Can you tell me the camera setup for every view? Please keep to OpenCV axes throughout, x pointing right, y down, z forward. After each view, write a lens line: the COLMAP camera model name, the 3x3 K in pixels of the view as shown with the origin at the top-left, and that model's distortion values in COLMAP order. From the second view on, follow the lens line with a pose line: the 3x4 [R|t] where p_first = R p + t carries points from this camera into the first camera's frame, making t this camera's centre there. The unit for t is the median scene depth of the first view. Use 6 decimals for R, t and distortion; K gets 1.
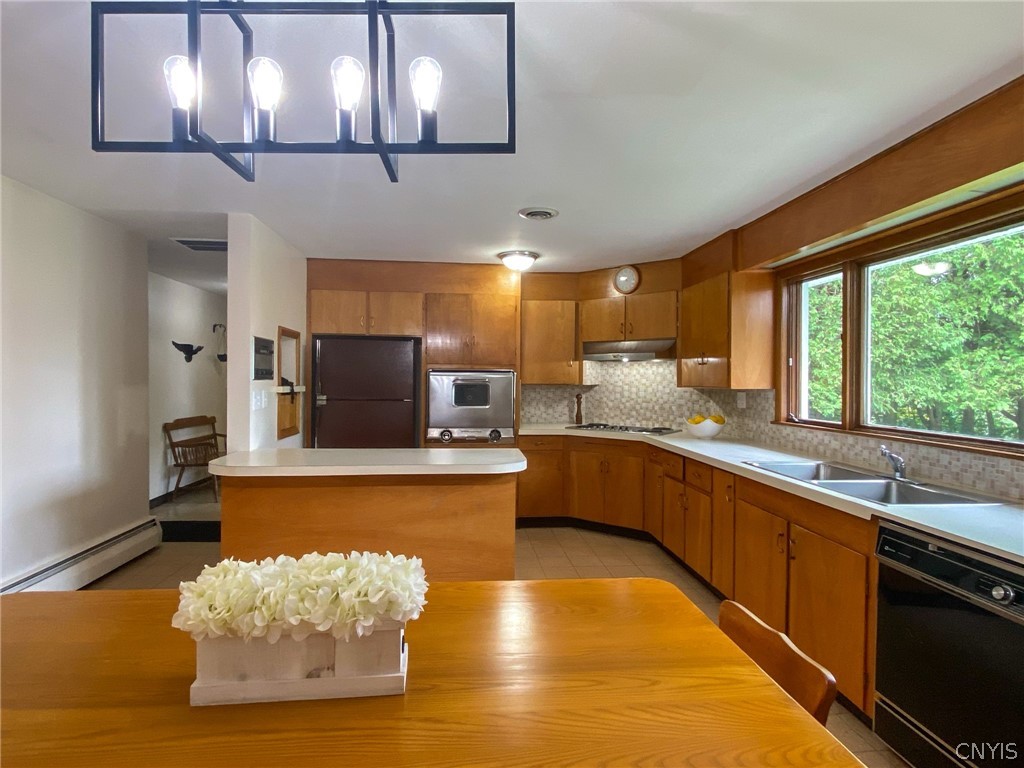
lens RADIAL K [[566.9, 0, 500.2], [0, 566.9, 383.1], [0, 0, 1]] dist [0.034474, -0.024184]
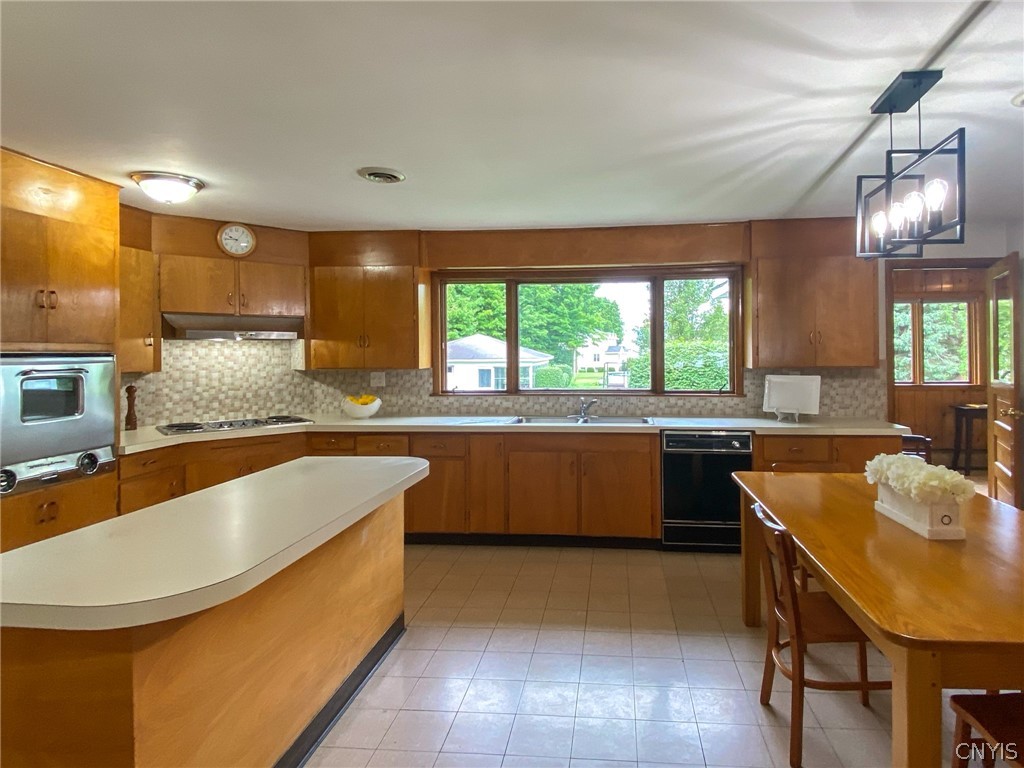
lens RADIAL K [[566.9, 0, 582.3], [0, 566.9, 348.9], [0, 0, 1]] dist [0.034474, -0.024184]
pose [[0.140396, -0.000768, 0.990095, -0.533666], [0.015132, 0.999885, -0.001370, -0.018277], [-0.989980, 0.015175, 0.140391, 0.409062]]
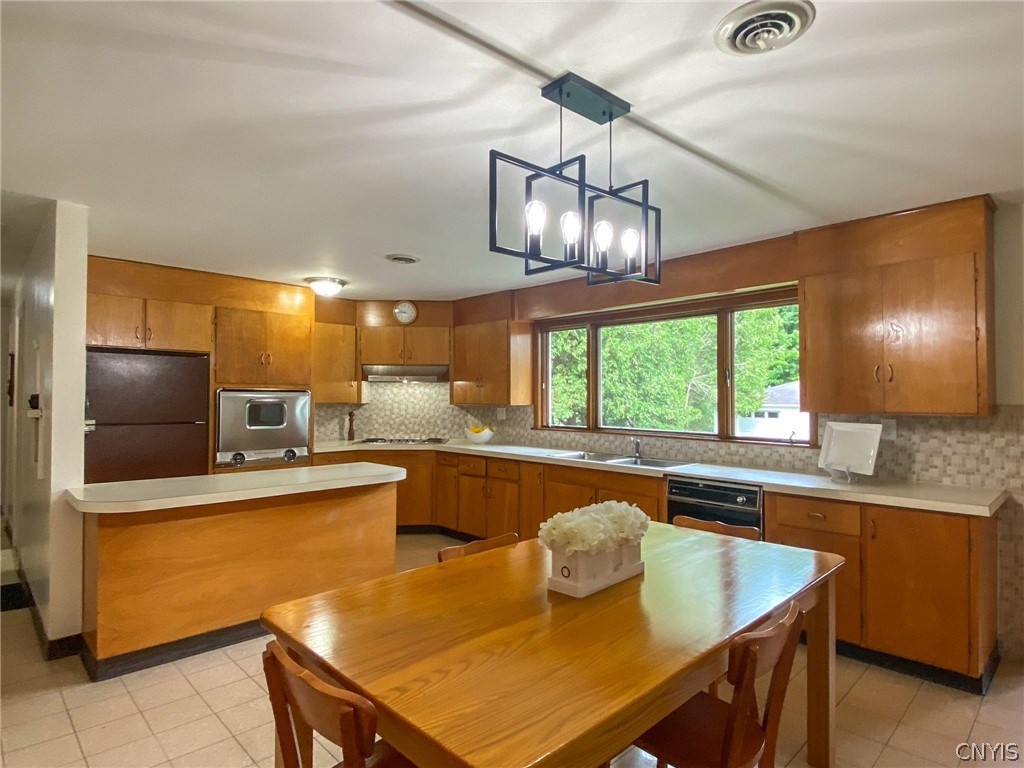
lens RADIAL K [[566.9, 0, 521.3], [0, 566.9, 384.8], [0, 0, 1]] dist [0.034474, -0.024184]
pose [[0.760959, 0.010737, 0.648711, -0.357715], [0.006251, 0.999695, -0.023880, -0.004973], [-0.648769, 0.022227, 0.760660, -0.034548]]
